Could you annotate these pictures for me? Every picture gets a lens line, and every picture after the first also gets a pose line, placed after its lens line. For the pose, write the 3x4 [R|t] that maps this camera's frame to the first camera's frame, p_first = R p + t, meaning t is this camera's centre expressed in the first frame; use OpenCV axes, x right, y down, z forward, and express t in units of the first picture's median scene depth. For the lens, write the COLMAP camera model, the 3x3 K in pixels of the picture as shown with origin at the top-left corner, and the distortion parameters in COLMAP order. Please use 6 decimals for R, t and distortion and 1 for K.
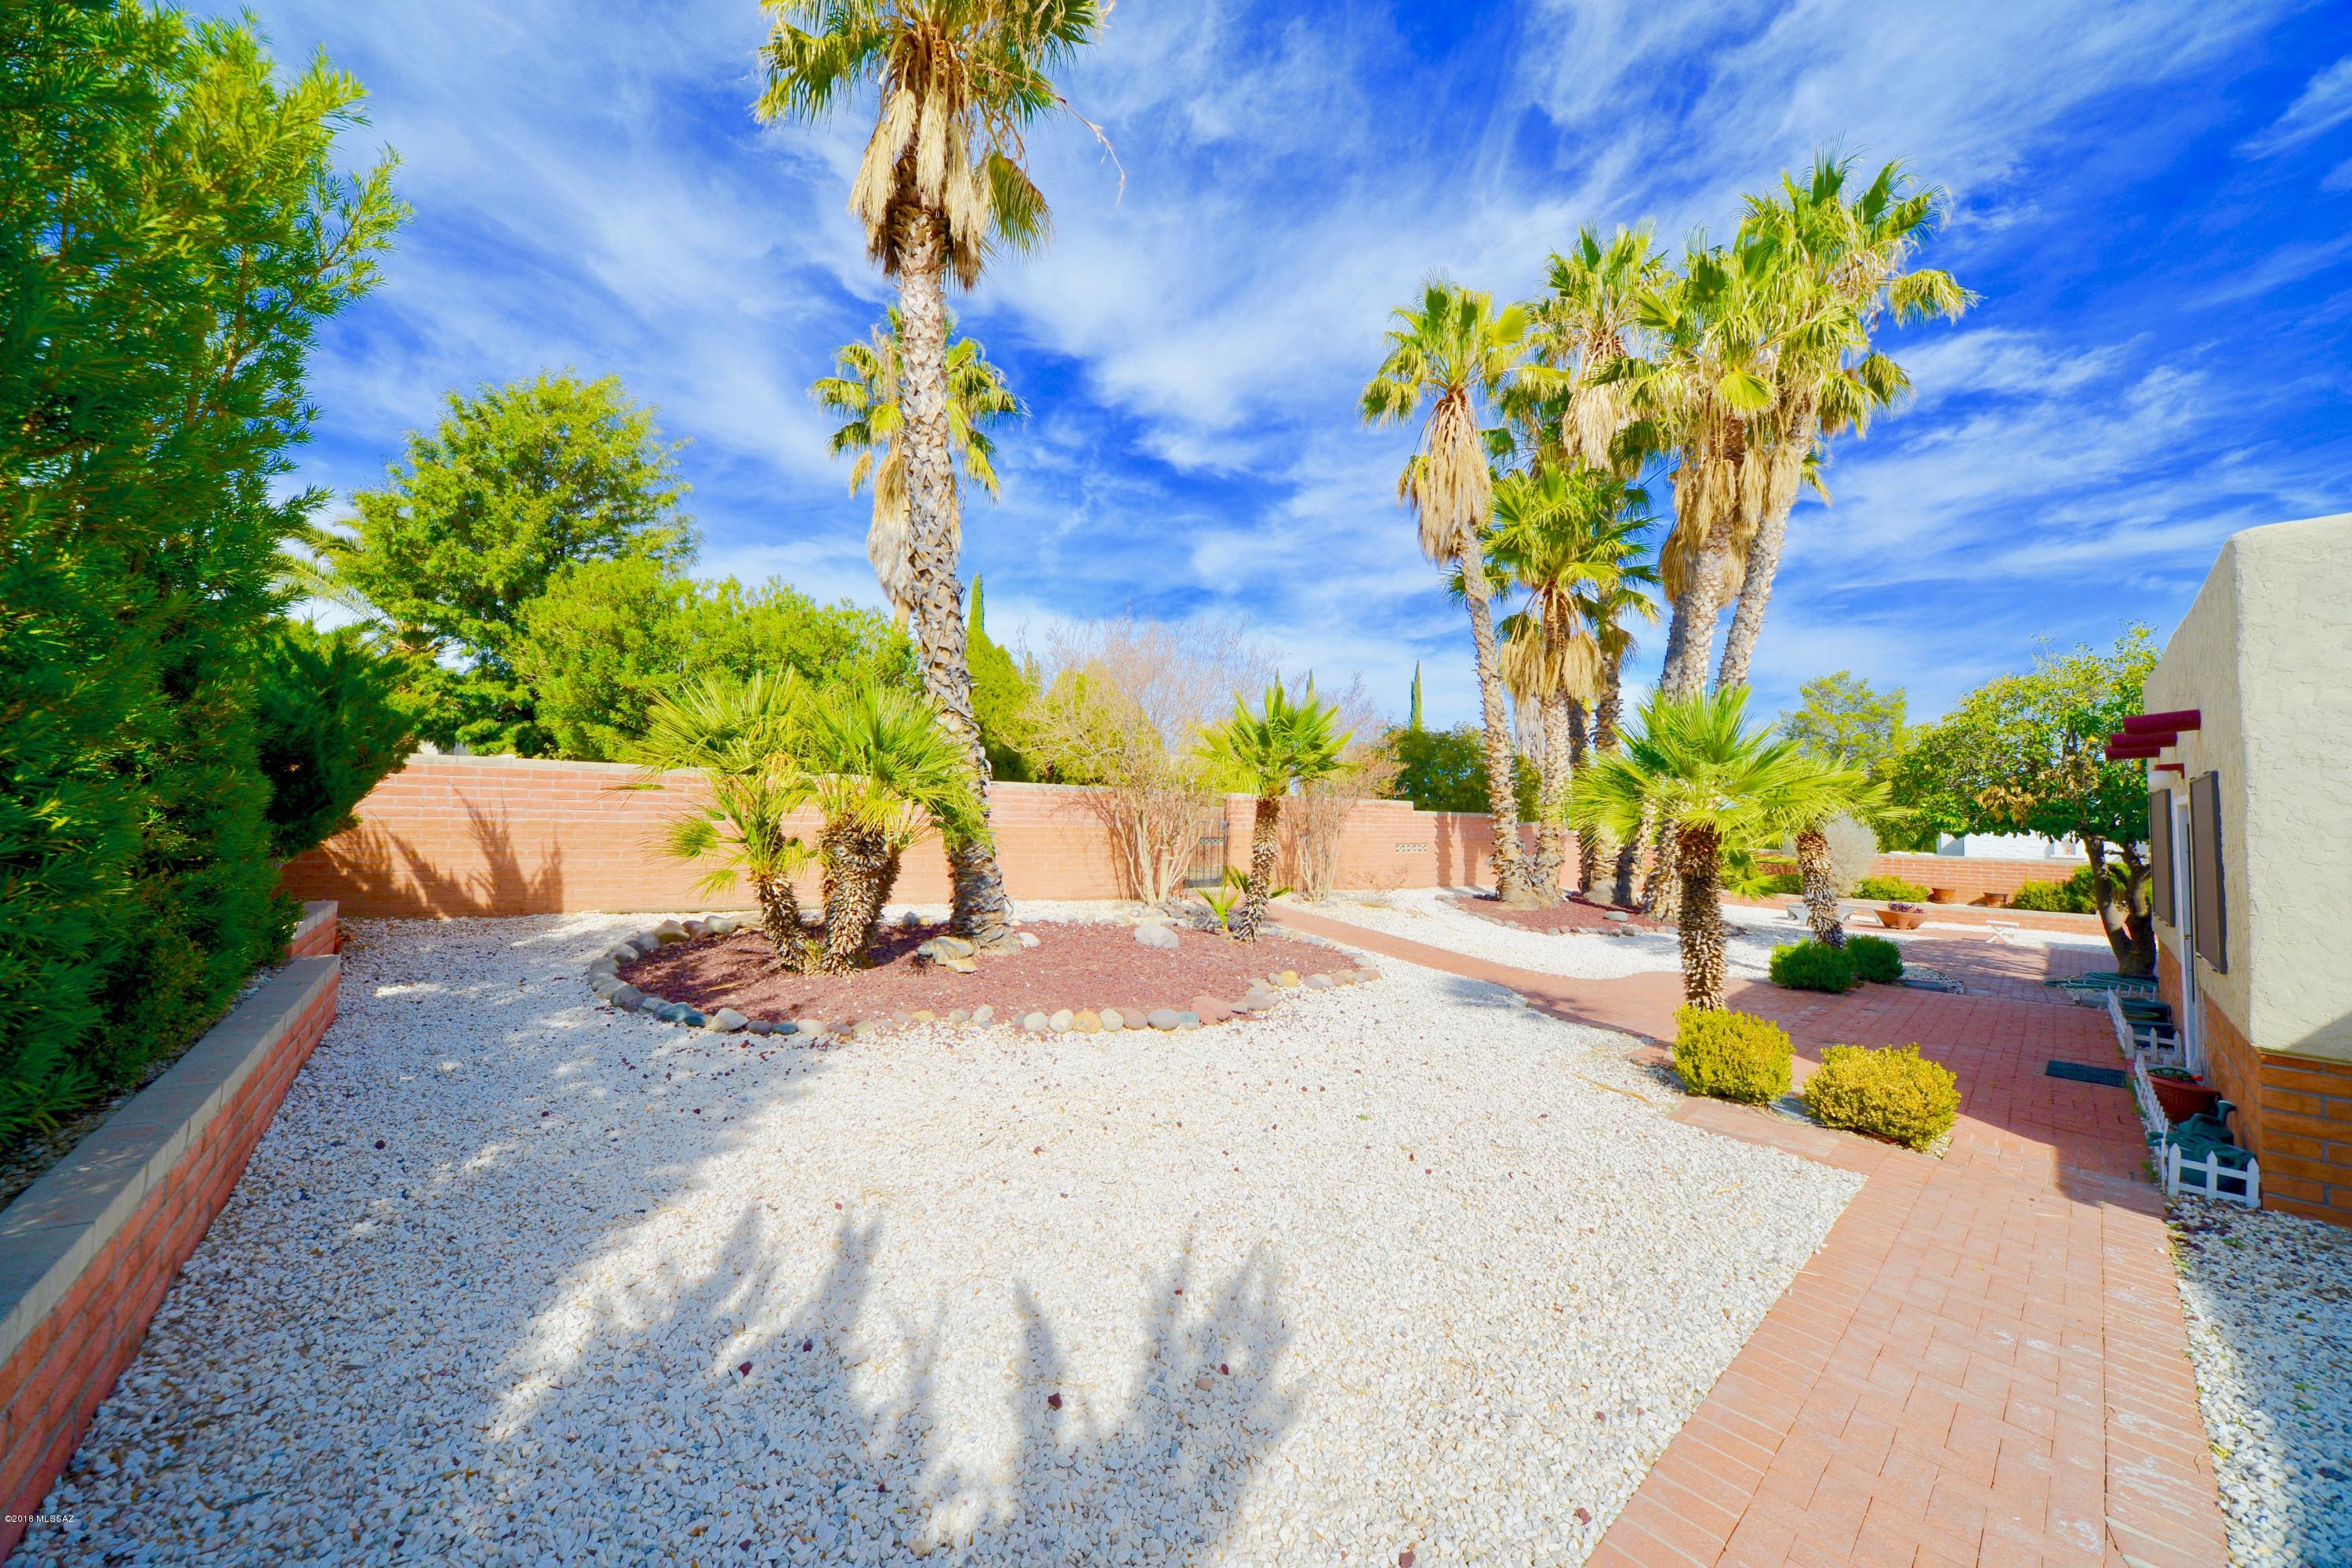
lens RADIAL K [[810.7, 0, 1166.5], [0, 810.7, 774.7], [0, 0, 1]] dist [-0.012304, 0.000385]
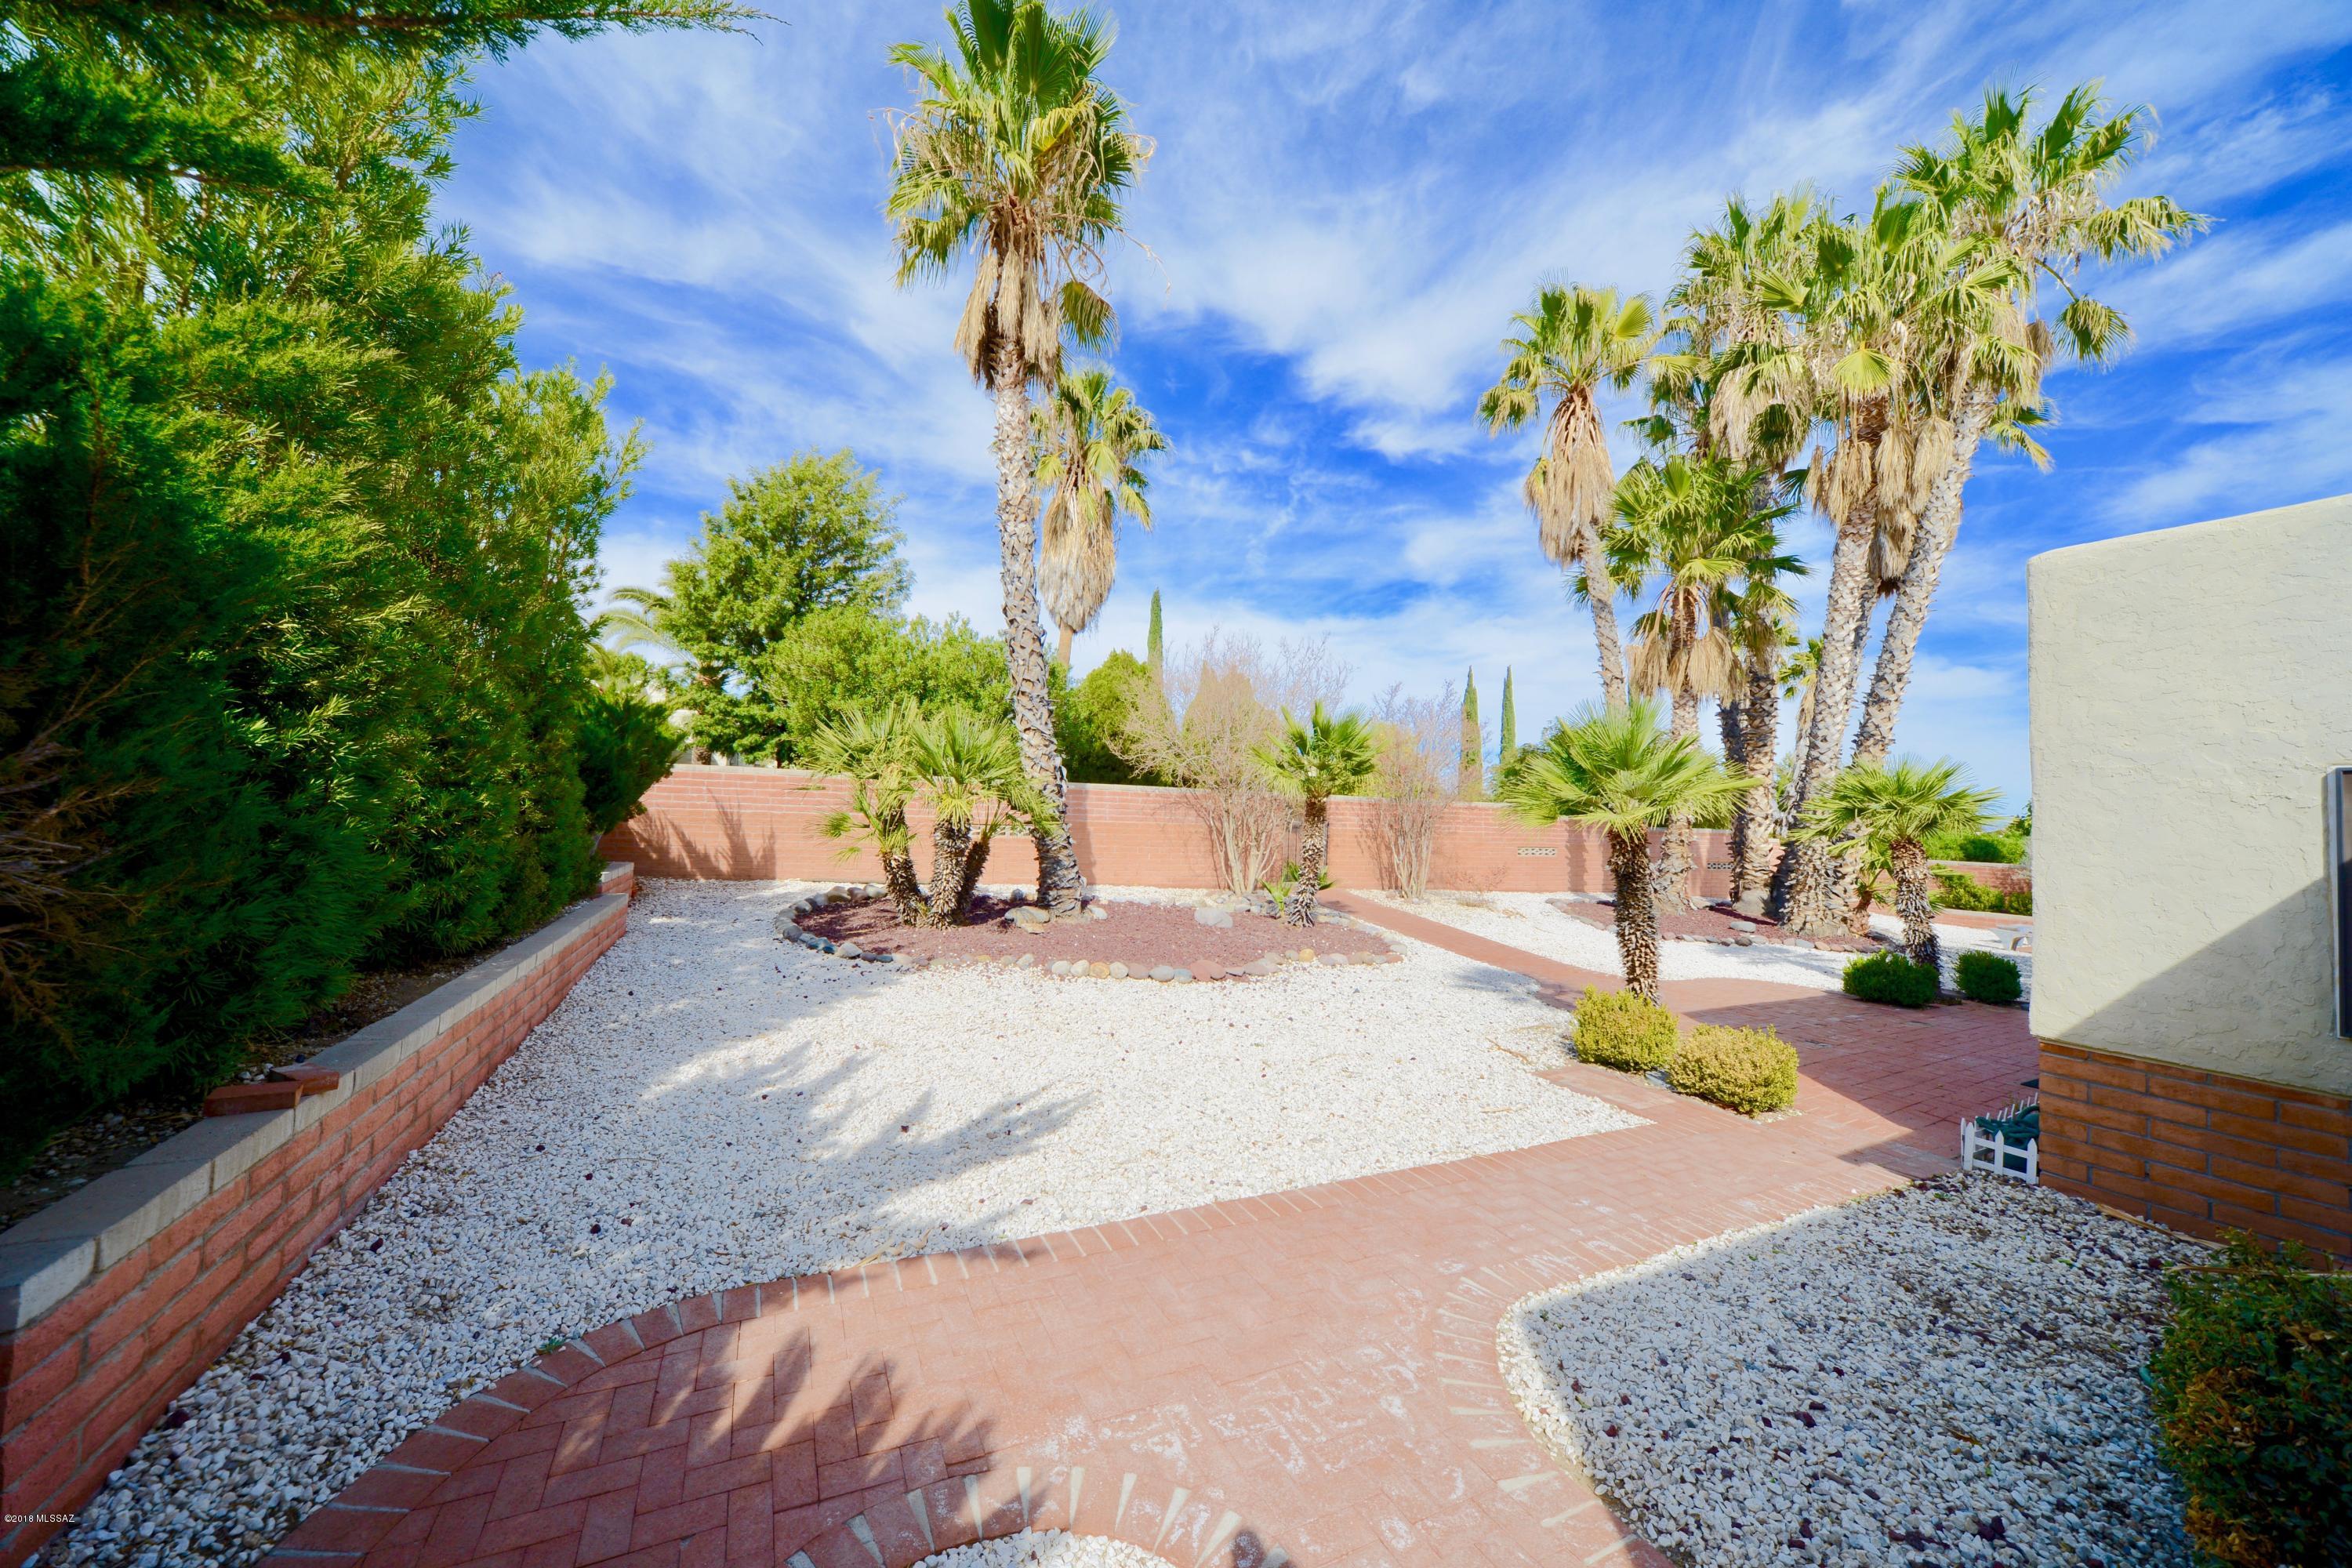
lens RADIAL K [[810.7, 0, 1166.5], [0, 810.7, 774.7], [0, 0, 1]] dist [-0.012304, 0.000385]
pose [[0.967853, -0.000461, -0.251517, 0.245338], [-0.000115, 0.999997, -0.002276, -0.003994], [0.251518, 0.002232, 0.967850, -0.169597]]
